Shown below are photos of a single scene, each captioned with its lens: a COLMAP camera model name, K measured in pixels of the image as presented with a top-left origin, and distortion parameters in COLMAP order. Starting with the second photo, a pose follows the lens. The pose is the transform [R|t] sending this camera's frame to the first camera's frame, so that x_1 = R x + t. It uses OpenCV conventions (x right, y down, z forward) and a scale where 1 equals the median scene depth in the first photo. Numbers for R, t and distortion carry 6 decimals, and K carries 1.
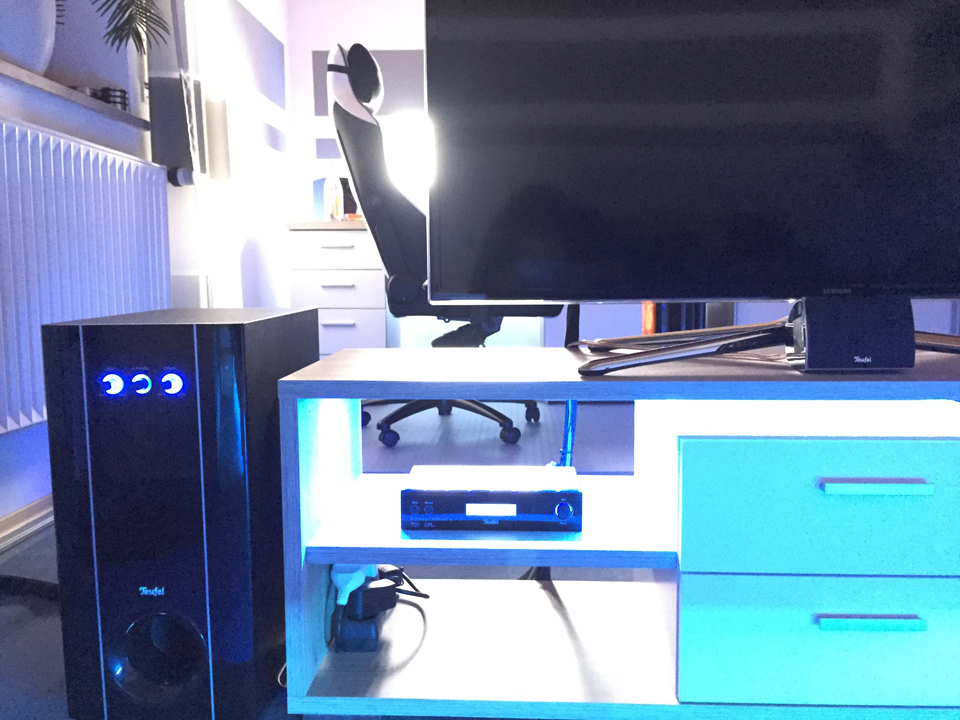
lens RADIAL K [[873.6, 0, 478.0], [0, 873.6, 360.1], [0, 0, 1]] dist [0.058867, -0.264956]
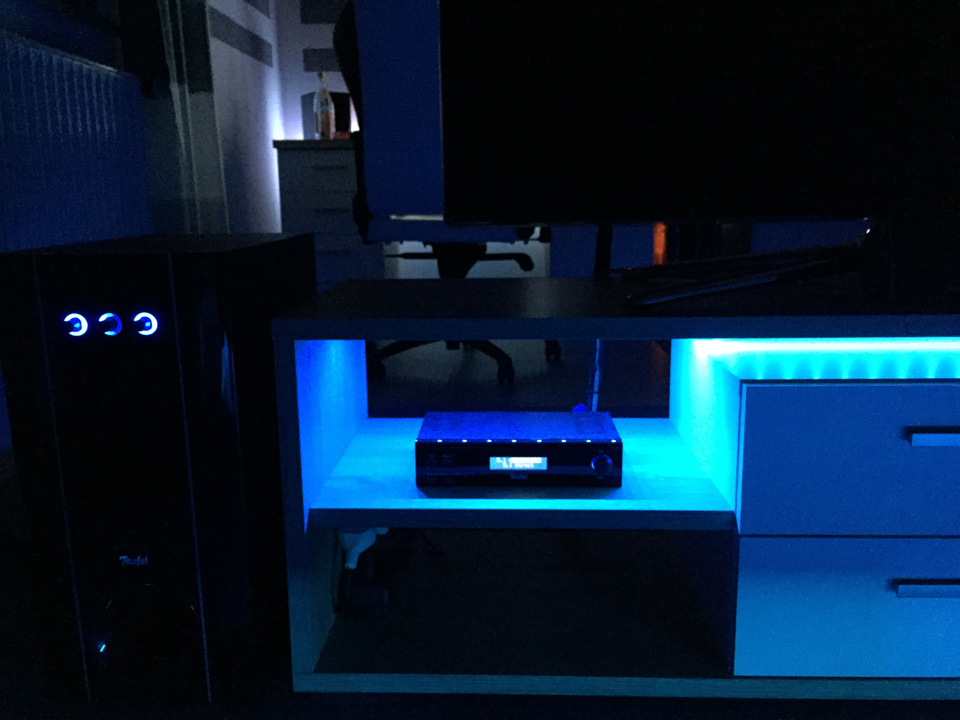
lens RADIAL K [[830.0, 0, 483.2], [0, 830.0, 374.8], [0, 0, 1]] dist [0.153396, -0.539592]
pose [[0.999728, -0.009505, 0.021293, -0.038017], [0.007502, 0.995708, 0.092244, 0.003789], [-0.022078, -0.092059, 0.995509, 0.171440]]
